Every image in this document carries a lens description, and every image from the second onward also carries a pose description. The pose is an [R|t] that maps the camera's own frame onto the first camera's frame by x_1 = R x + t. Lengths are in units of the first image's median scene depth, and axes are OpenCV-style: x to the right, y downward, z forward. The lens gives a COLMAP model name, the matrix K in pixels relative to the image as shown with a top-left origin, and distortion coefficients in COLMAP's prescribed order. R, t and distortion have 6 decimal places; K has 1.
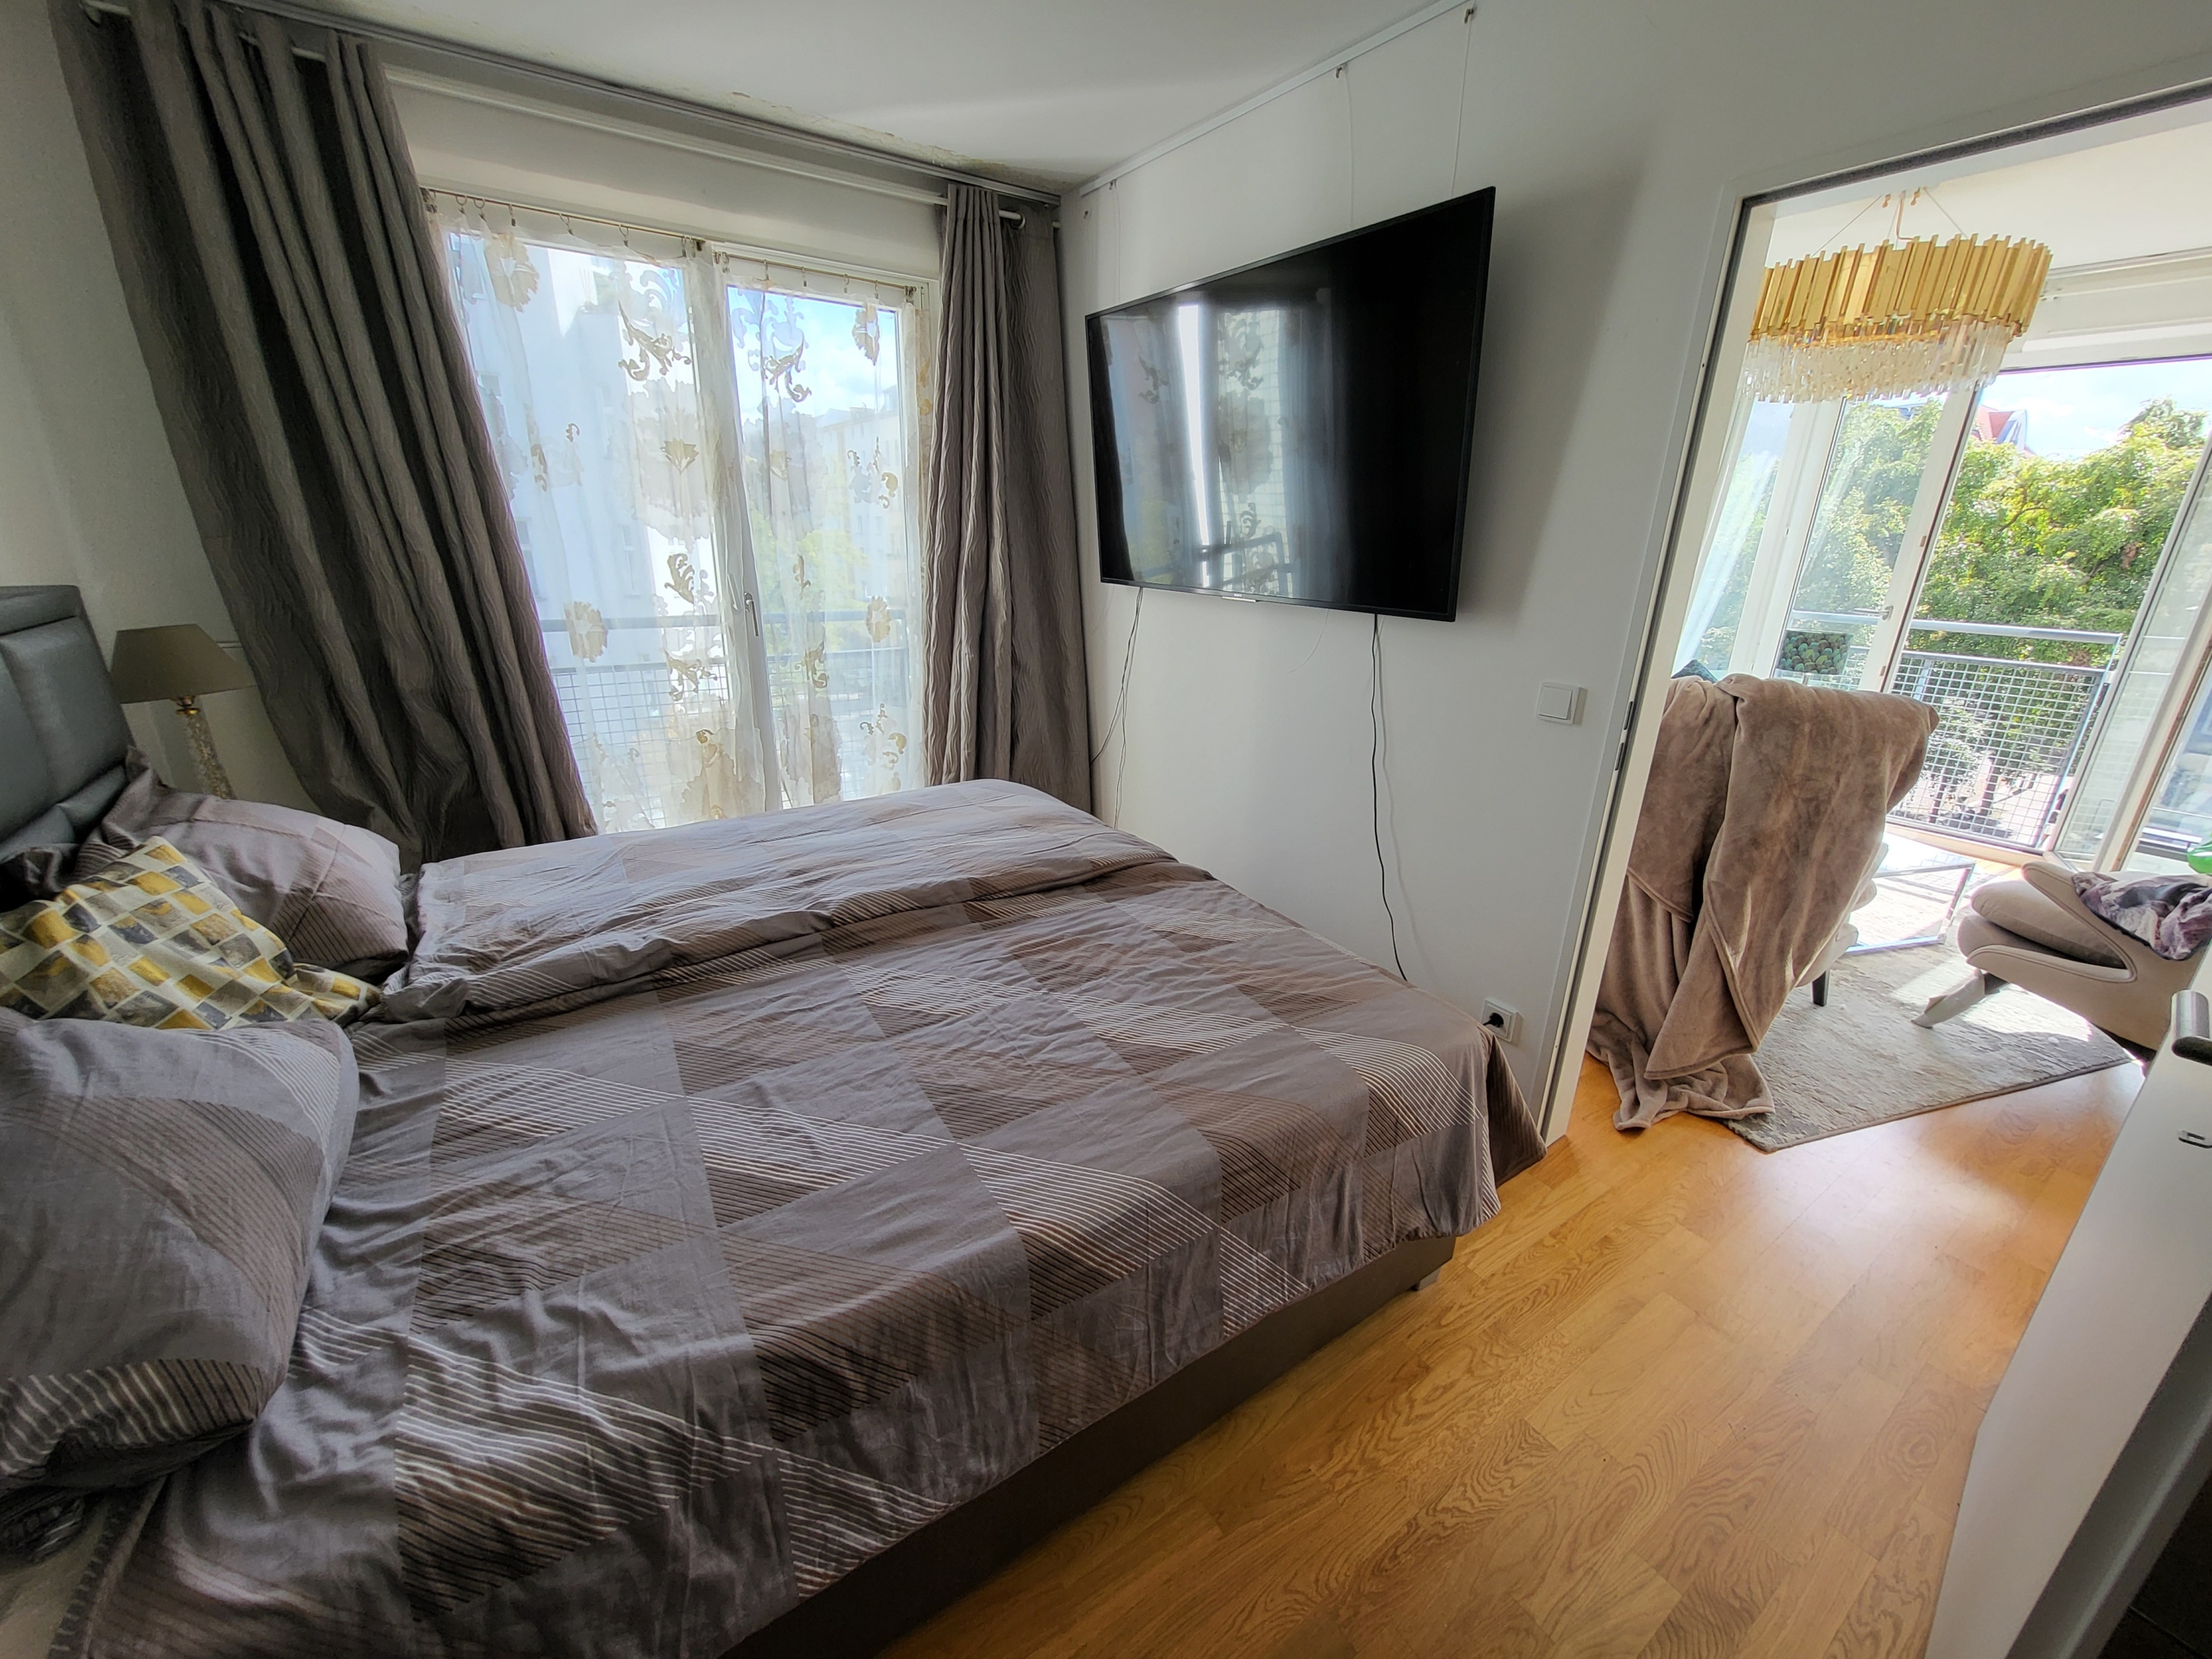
lens RADIAL K [[869.7, 0, 1127.5], [0, 869.7, 825.0], [0, 0, 1]] dist [0.000101, -0.000090]
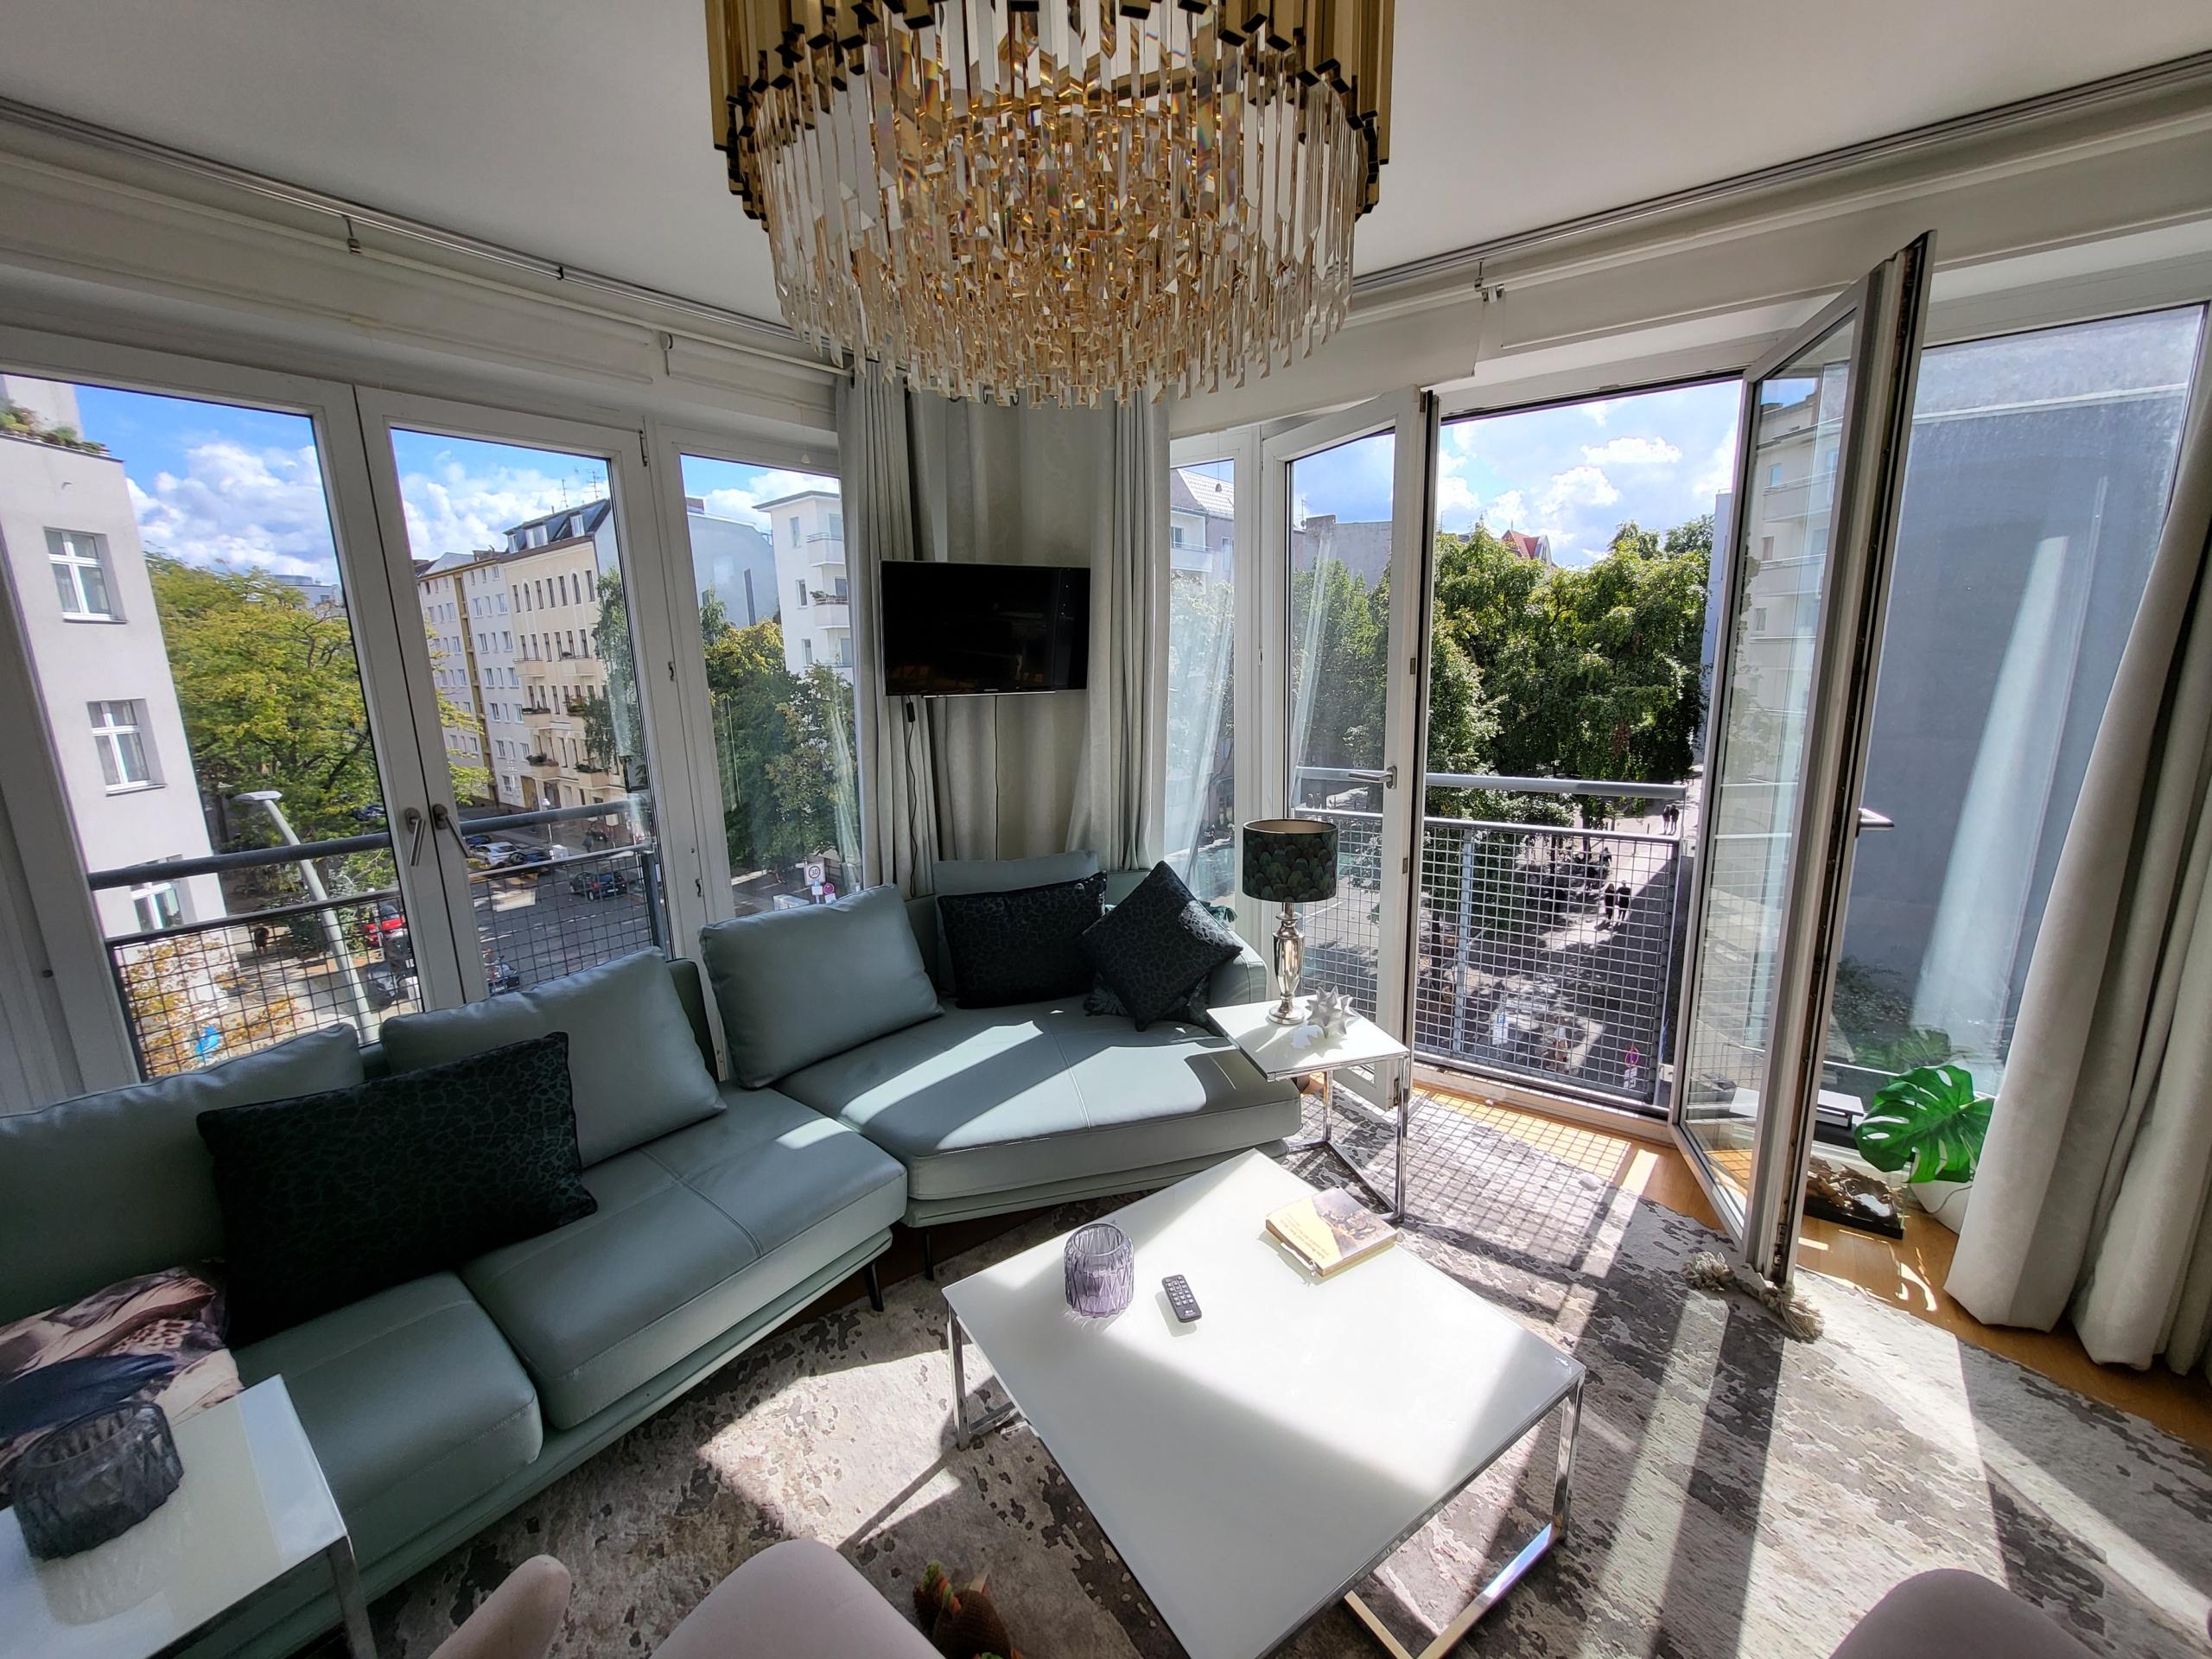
lens RADIAL K [[872.5, 0, 1123.6], [0, 872.5, 828.0], [0, 0, 1]] dist [0.001678, -0.002496]
pose [[0.949534, -0.112218, 0.292904, 0.862138], [0.150512, 0.982290, -0.111589, -0.285916], [-0.275194, 0.150043, 0.949608, 0.789745]]
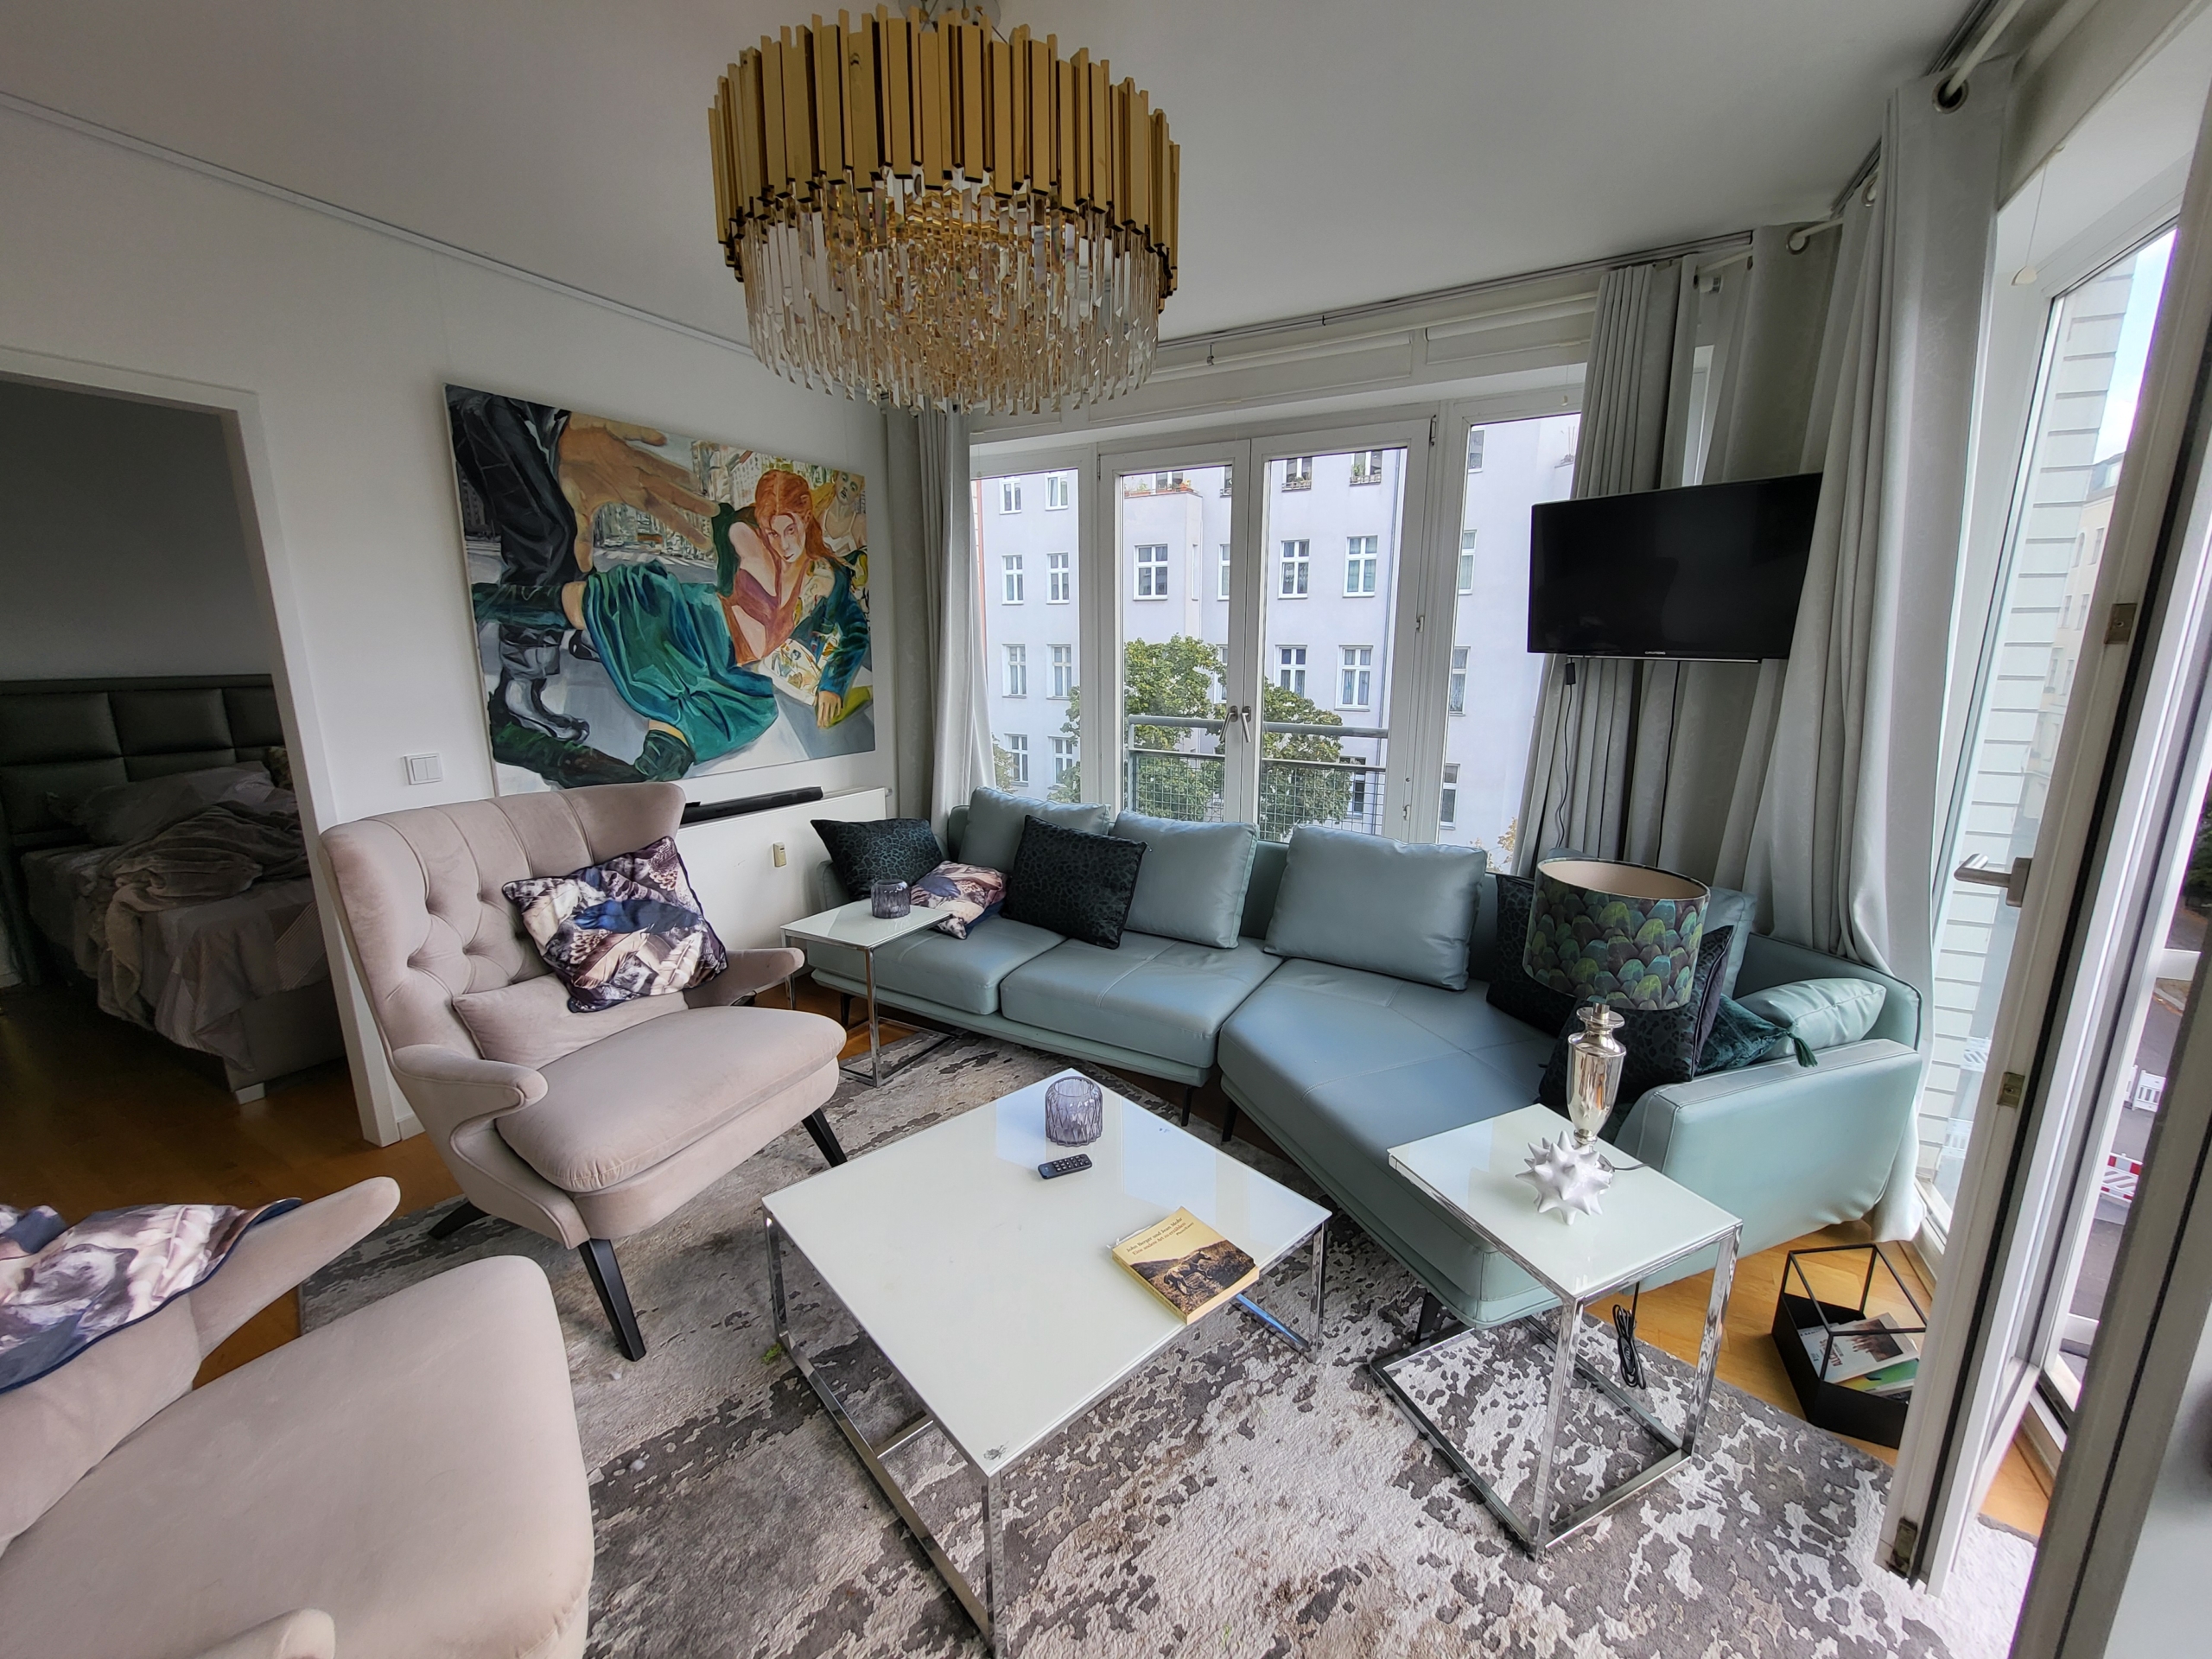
lens RADIAL K [[872.5, 0, 1120.4], [0, 872.5, 827.9], [0, 0, 1]] dist [-0.000577, -0.000088]
pose [[0.446304, 0.162658, -0.879975, 1.698994], [-0.281456, 0.958954, 0.034509, -0.324434], [0.849468, 0.232273, 0.473766, 1.073215]]
